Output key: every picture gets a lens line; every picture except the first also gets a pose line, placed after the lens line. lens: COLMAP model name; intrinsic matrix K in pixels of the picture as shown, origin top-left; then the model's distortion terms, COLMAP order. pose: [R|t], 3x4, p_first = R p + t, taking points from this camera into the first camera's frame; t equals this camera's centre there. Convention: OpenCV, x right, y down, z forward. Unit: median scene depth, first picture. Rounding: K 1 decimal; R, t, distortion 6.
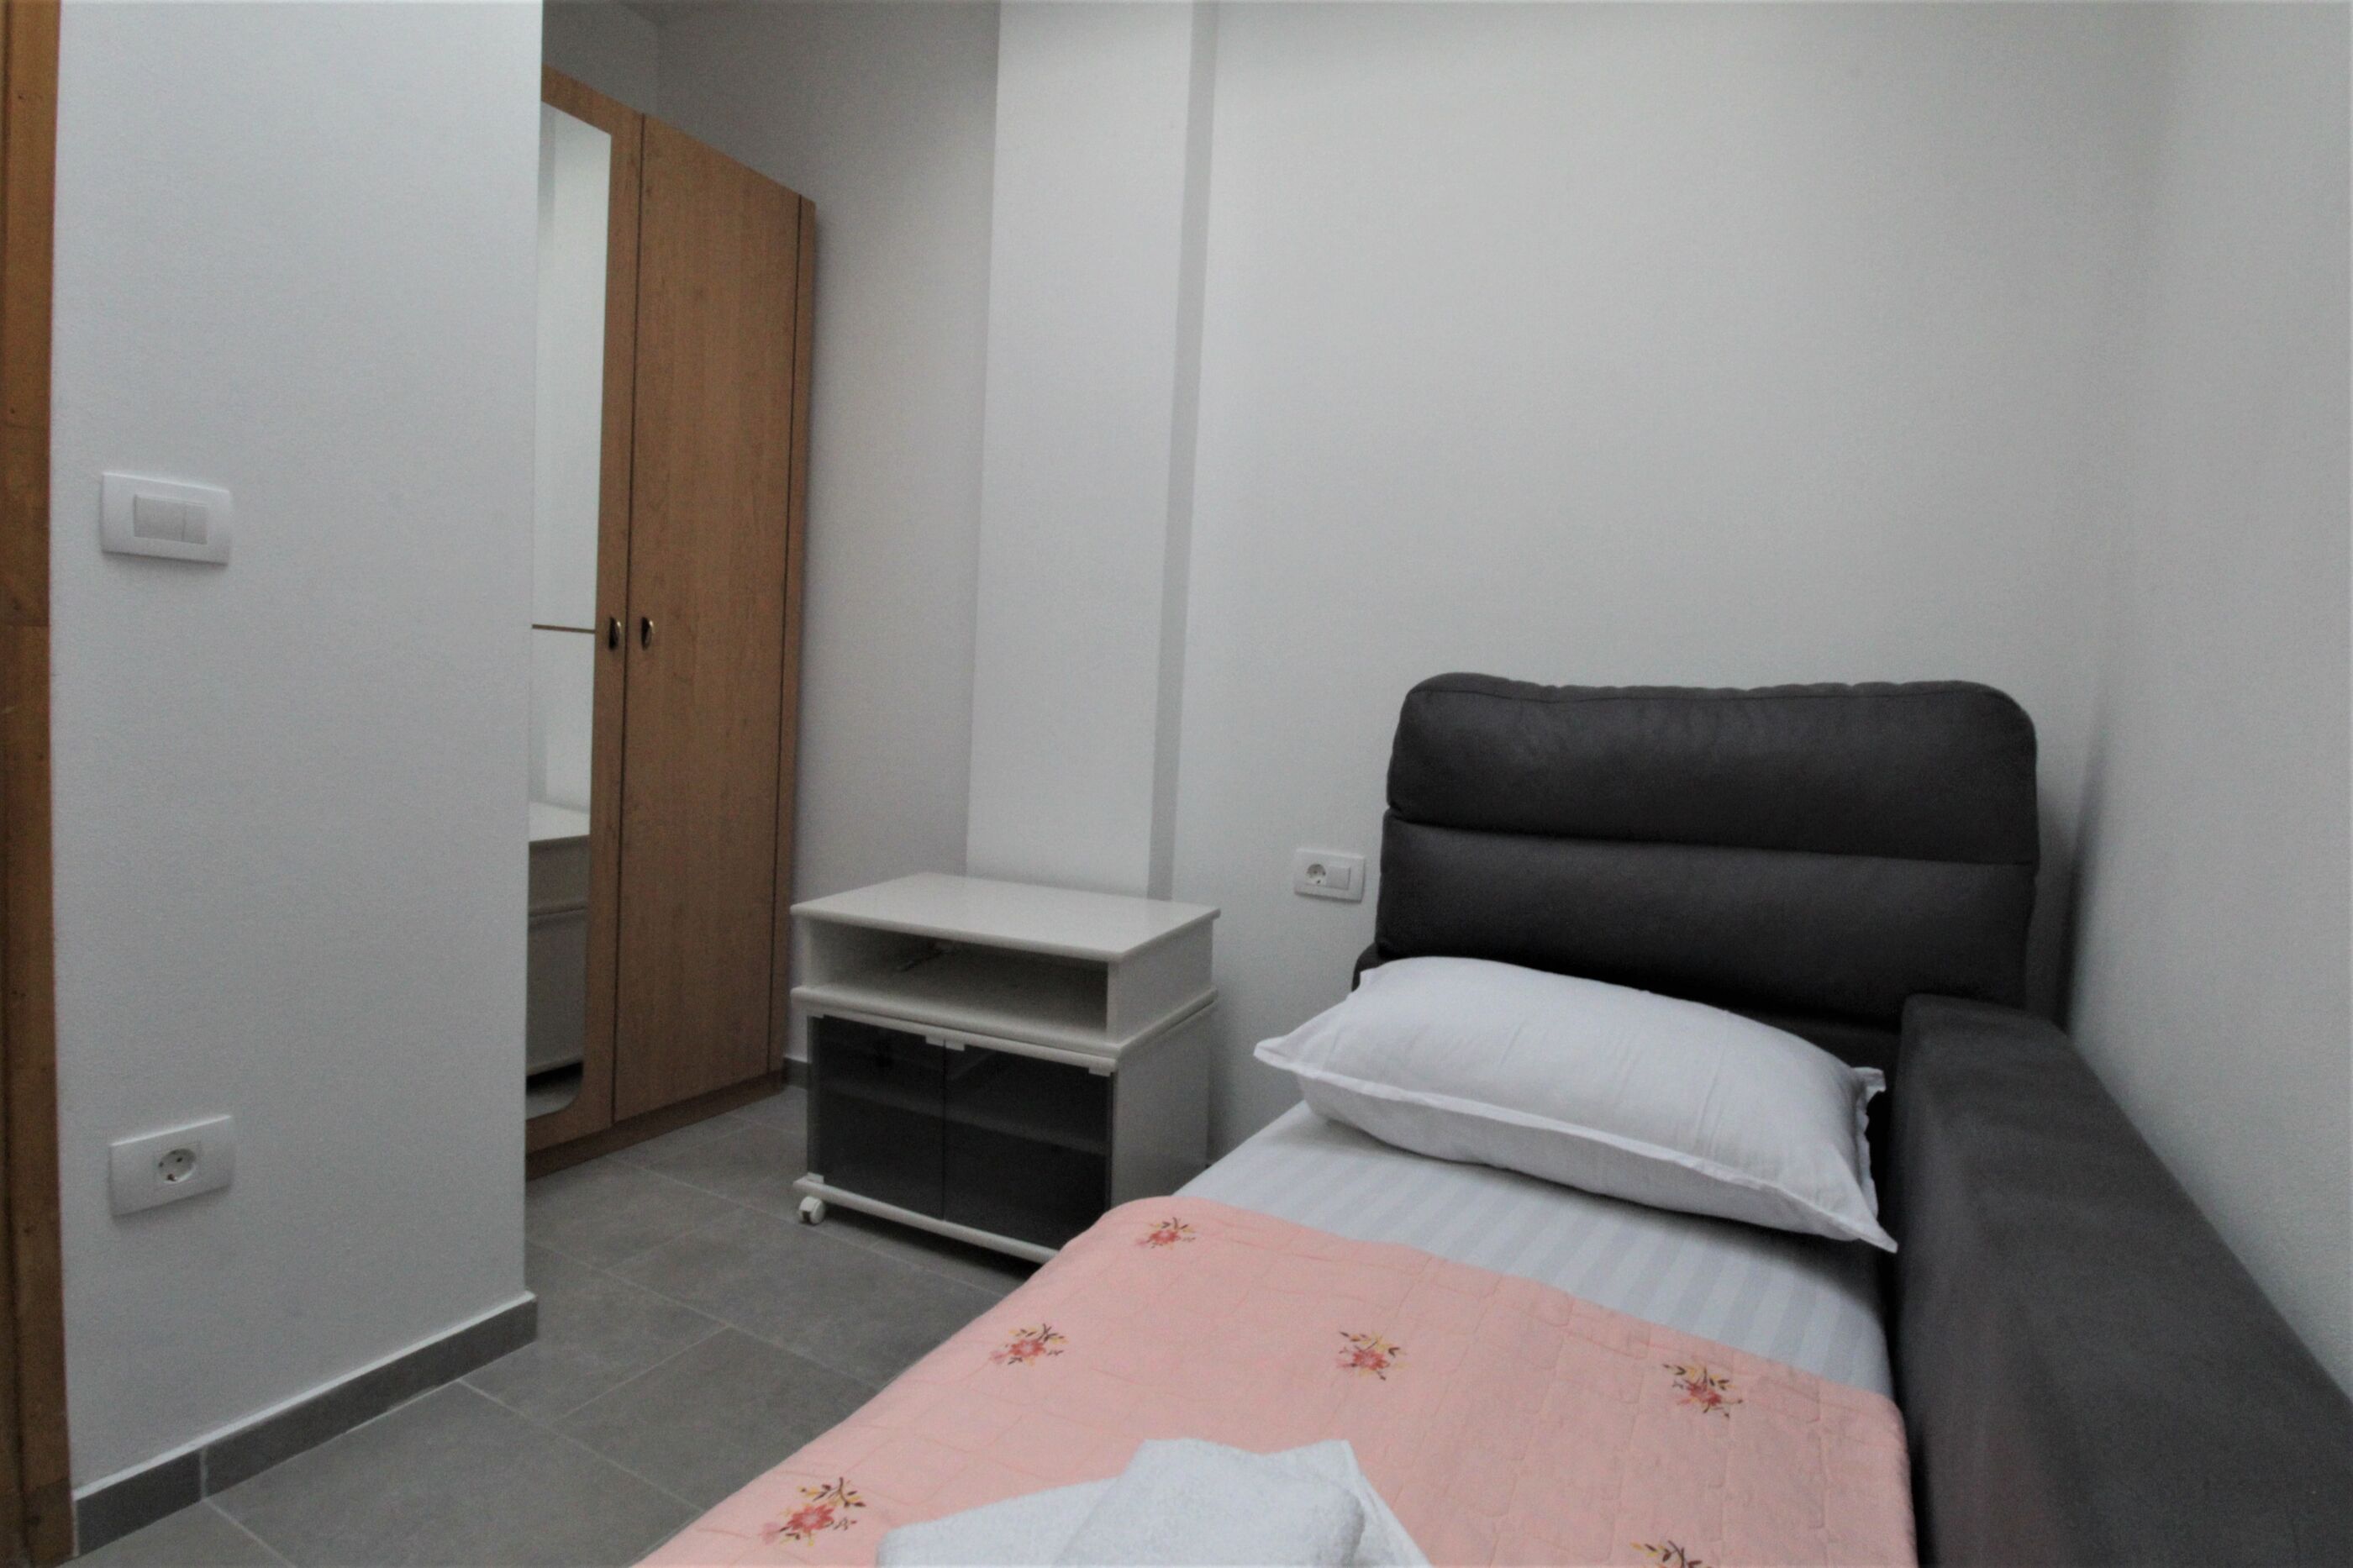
lens RADIAL K [[1139.5, 0, 1194.4], [0, 1139.5, 778.8], [0, 0, 1]] dist [-0.002151, -0.012795]
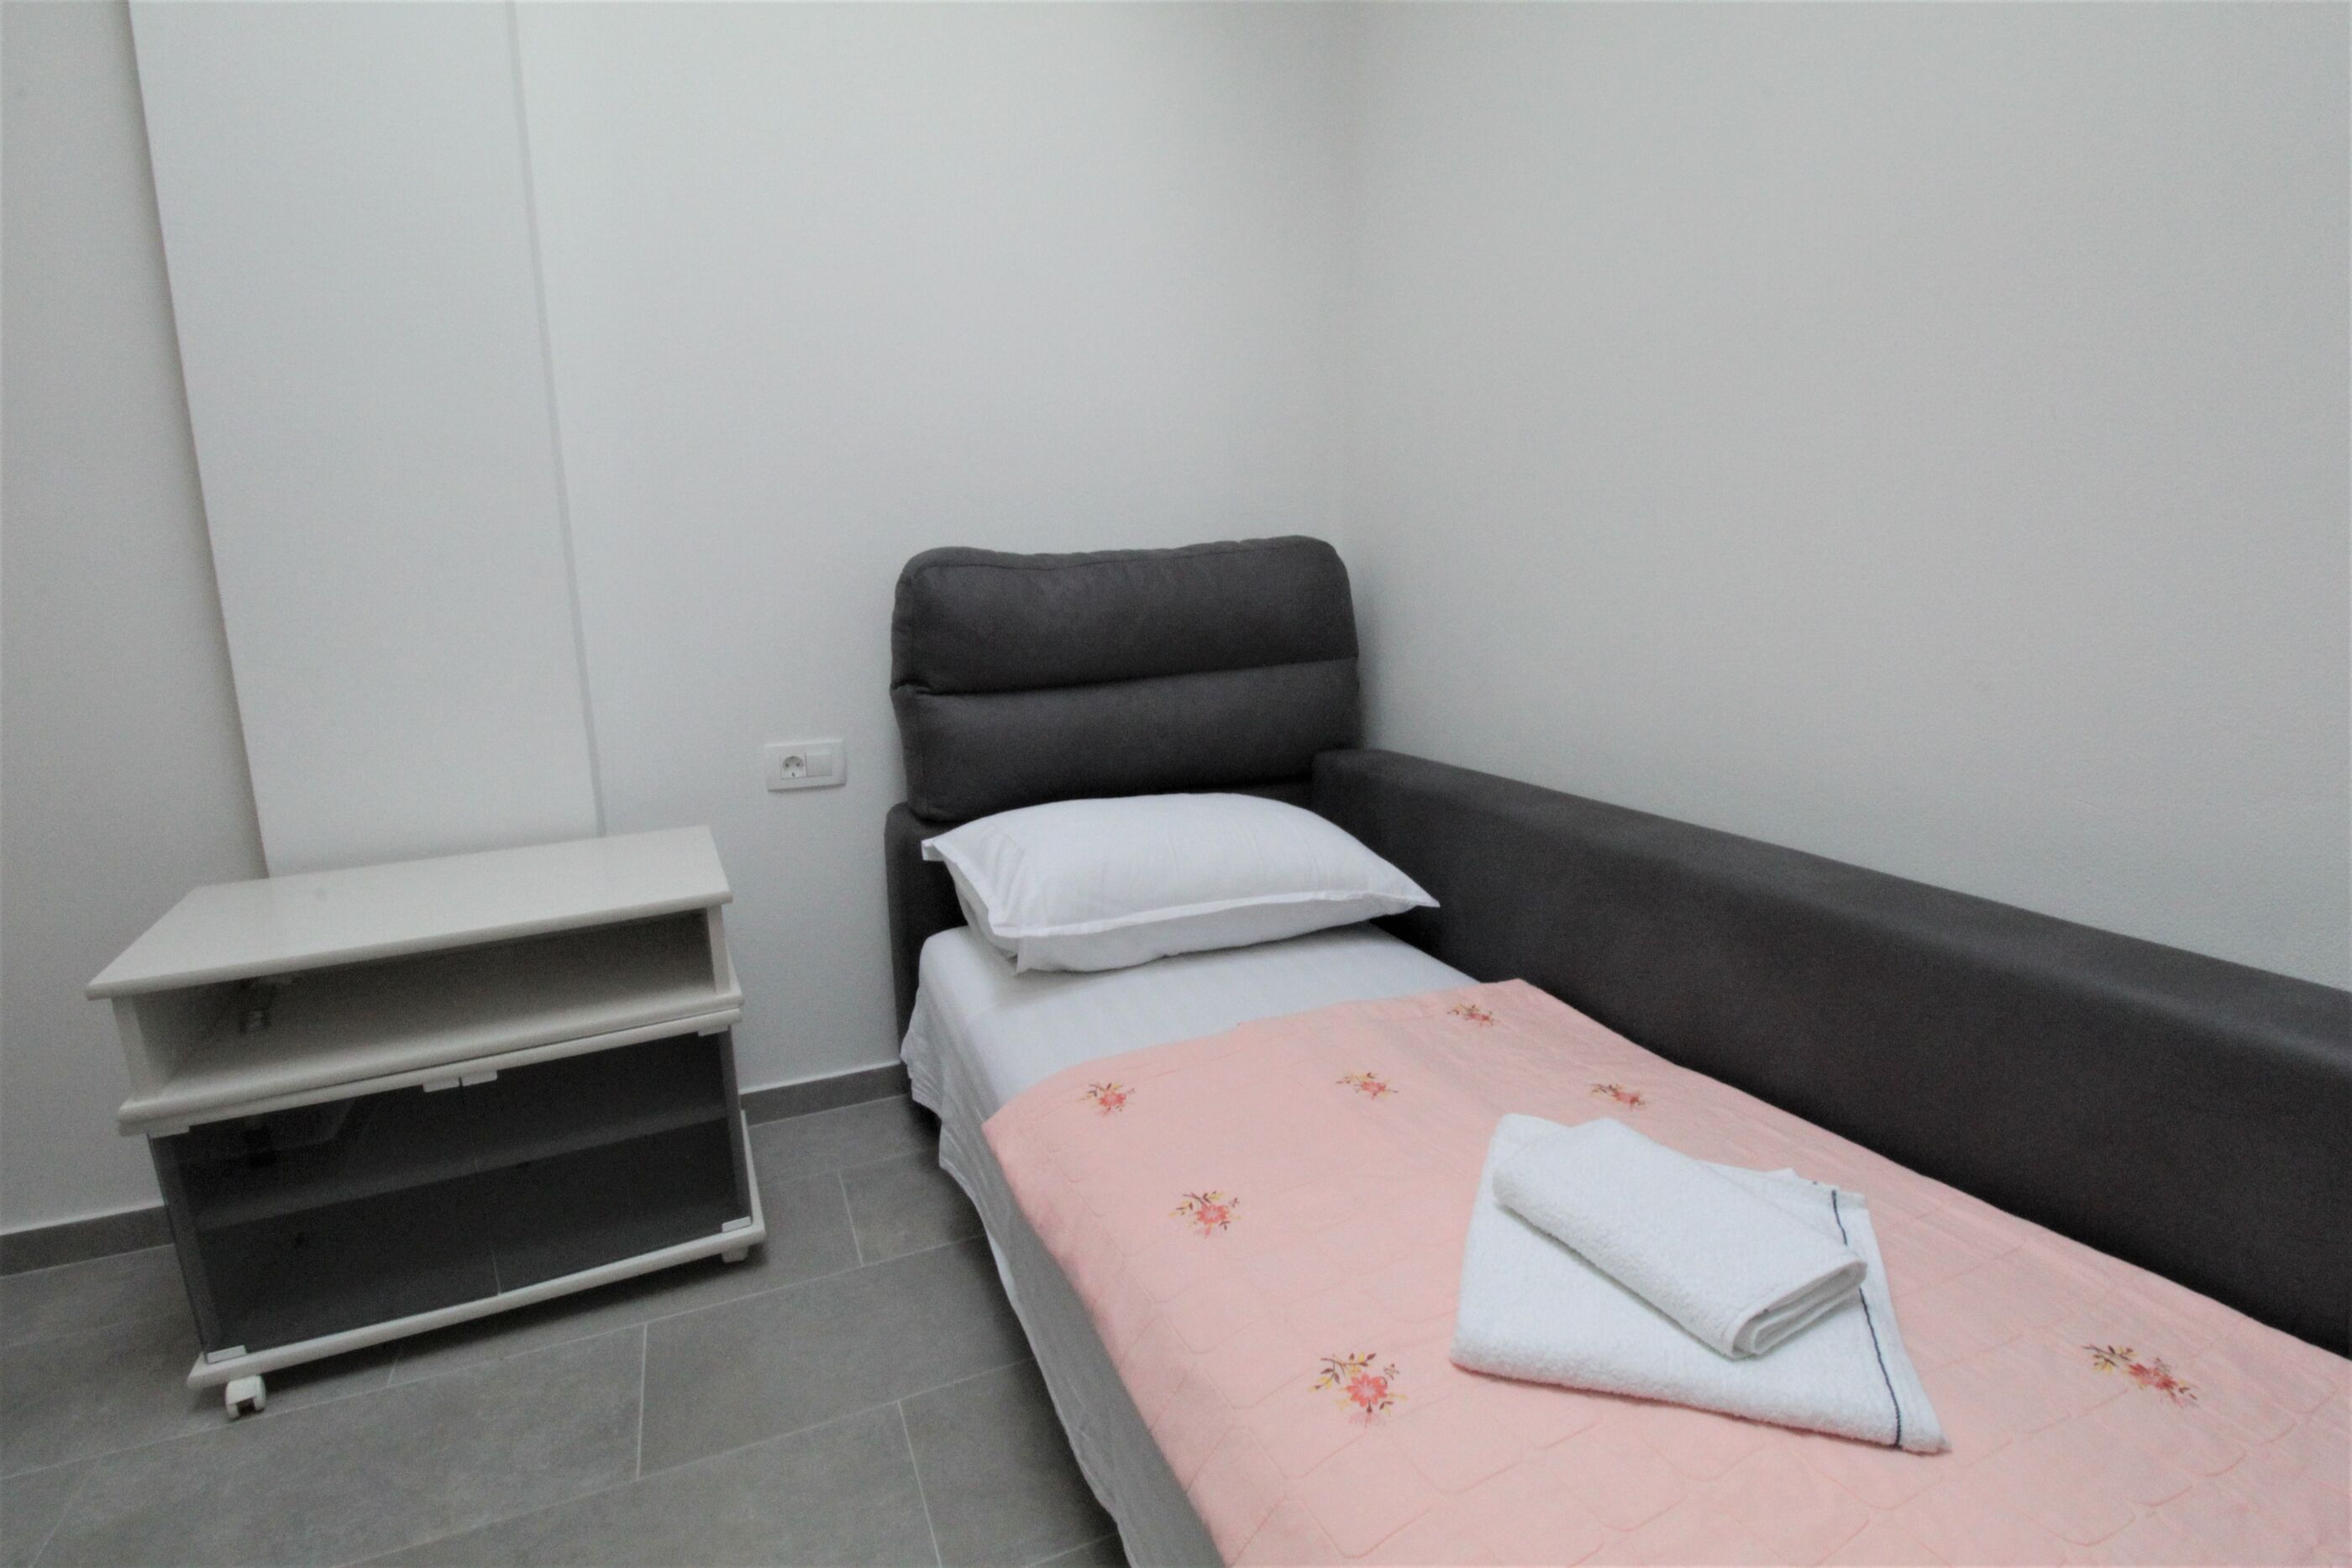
lens RADIAL K [[1069.8, 0, 1176.0], [0, 1069.8, 784.0], [0, 0, 1]] dist [-0.001528, -0.014398]
pose [[0.629417, -0.214044, 0.747007, -0.455647], [0.107125, 0.976038, 0.189407, -0.047598], [-0.769648, -0.039193, 0.637264, 0.220385]]
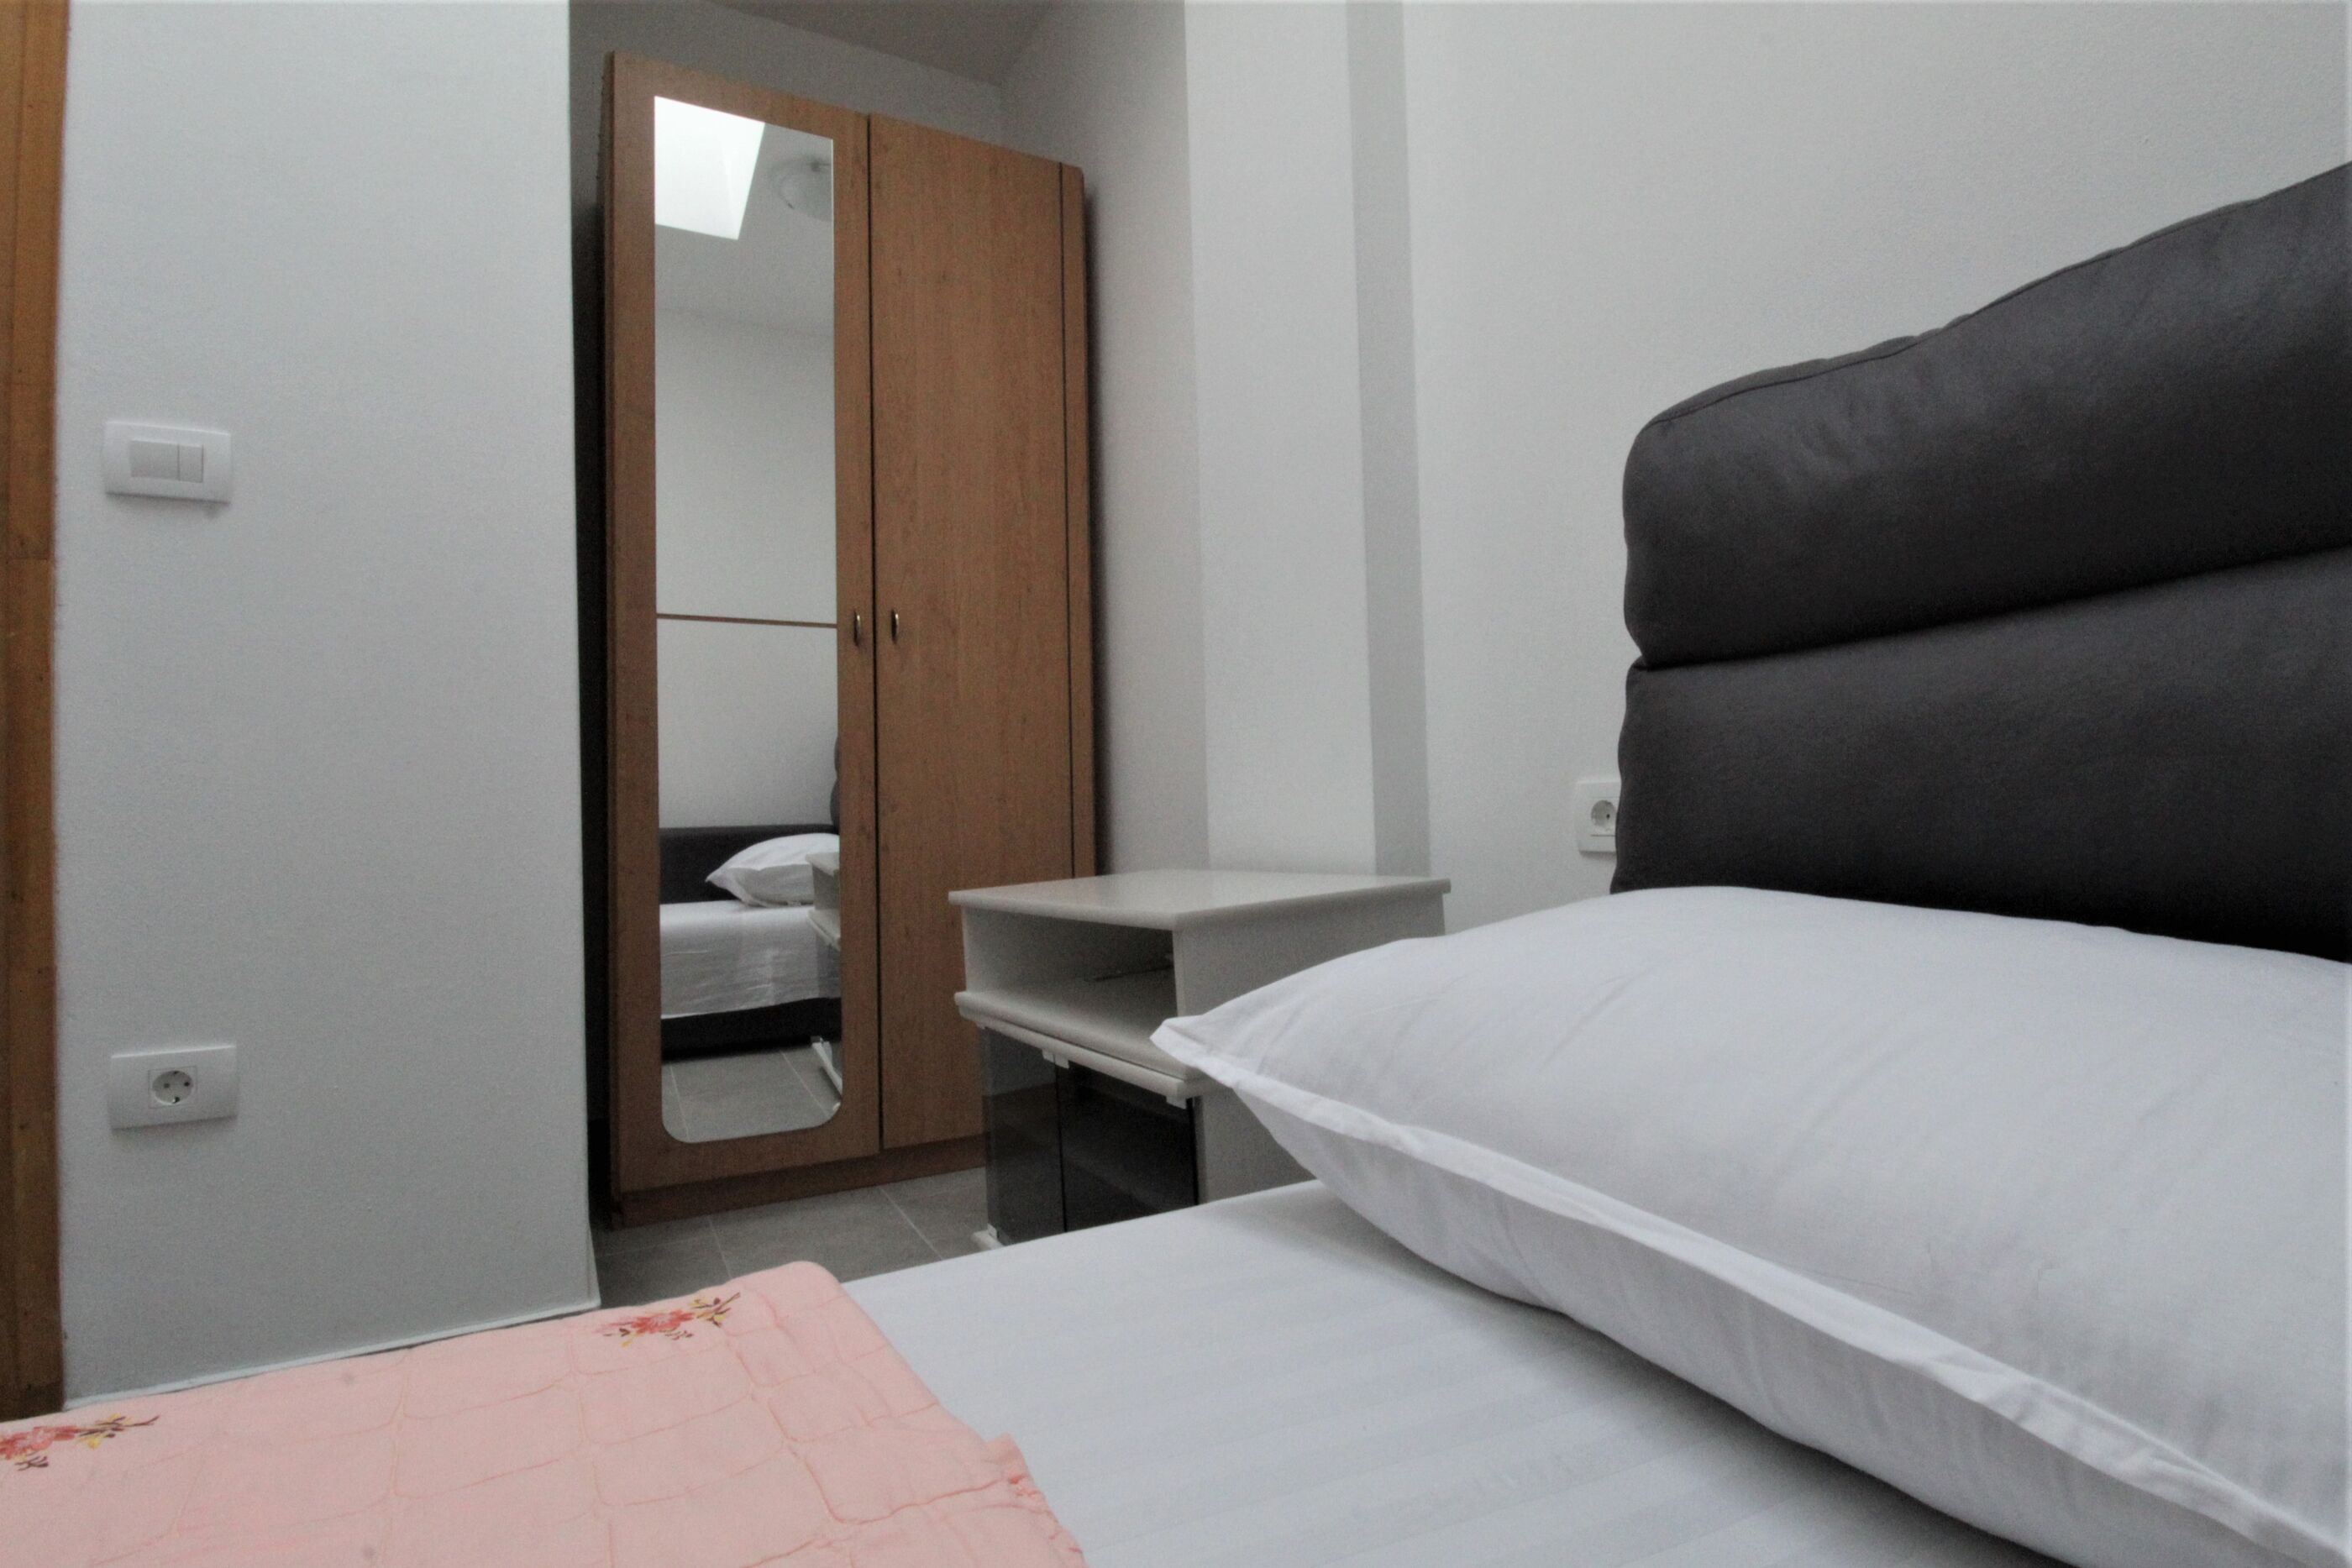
lens RADIAL K [[1139.0, 0, 1193.9], [0, 1139.0, 778.8], [0, 0, 1]] dist [-0.002151, -0.012795]
pose [[0.833944, -0.088783, -0.544661, 0.317276], [0.033010, 0.993232, -0.111360, 0.152692], [0.550861, 0.074889, 0.831230, 0.465010]]
